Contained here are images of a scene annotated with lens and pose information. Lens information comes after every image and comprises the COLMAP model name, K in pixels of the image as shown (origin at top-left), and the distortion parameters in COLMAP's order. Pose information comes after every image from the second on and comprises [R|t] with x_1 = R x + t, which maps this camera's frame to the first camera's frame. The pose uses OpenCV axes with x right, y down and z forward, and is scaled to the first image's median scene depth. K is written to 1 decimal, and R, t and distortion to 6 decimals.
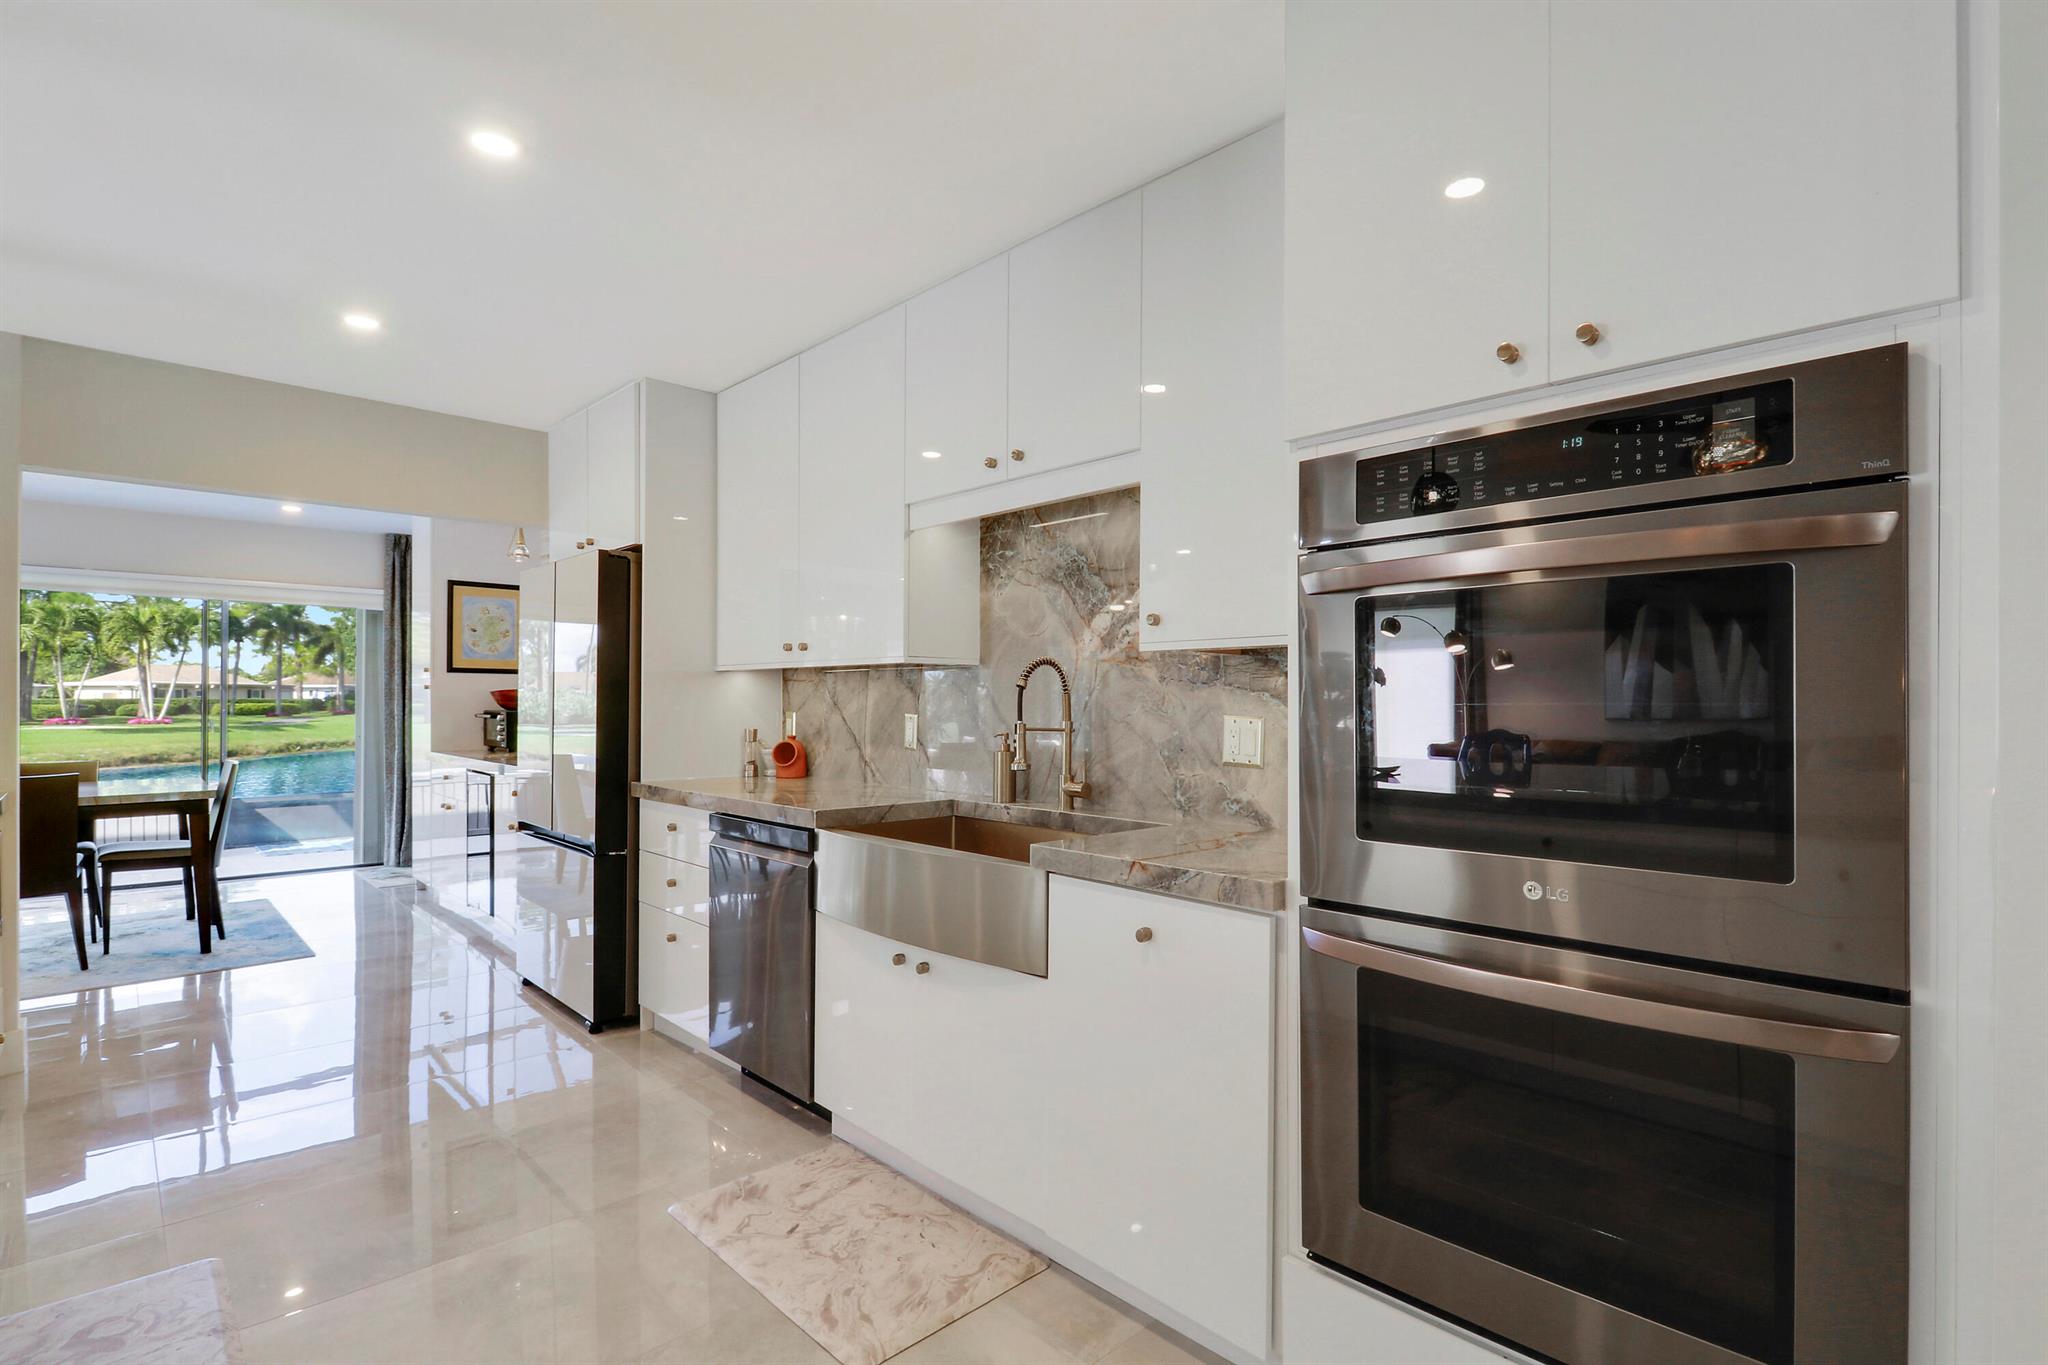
lens RADIAL K [[951.4, 0, 1042.1], [0, 951.4, 697.3], [0, 0, 1]] dist [0.002645, -0.012690]
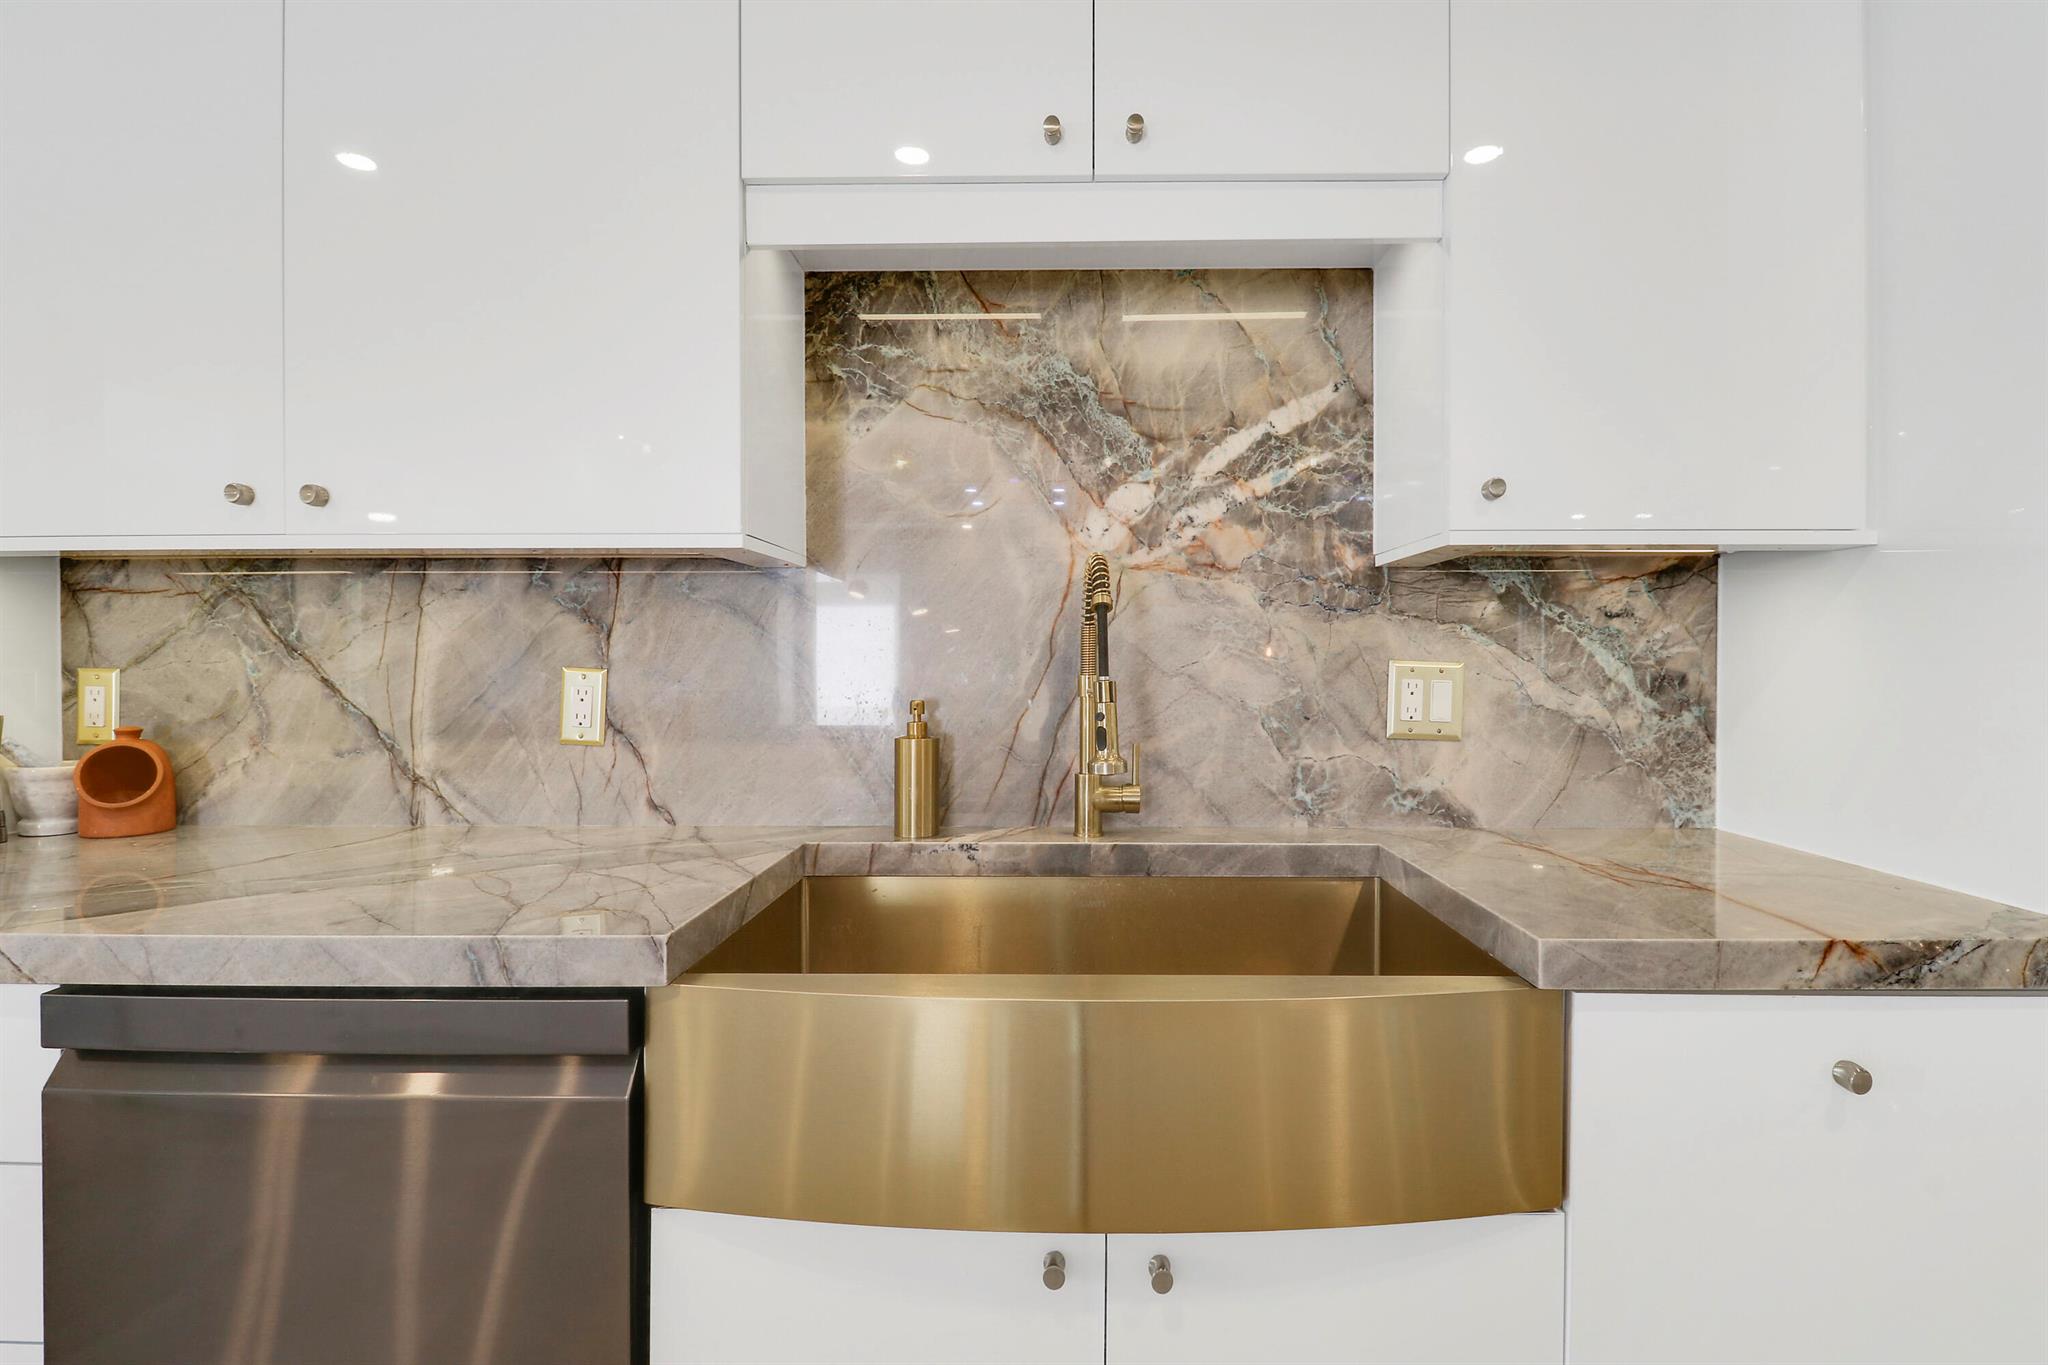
lens RADIAL K [[951.4, 0, 1027.4], [0, 951.4, 682.4], [0, 0, 1]] dist [0.002645, -0.012690]
pose [[0.713373, -0.022388, 0.700427, -0.373941], [-0.000010, 0.999489, 0.031957, 0.011548], [-0.700784, -0.022805, 0.713008, 0.625952]]
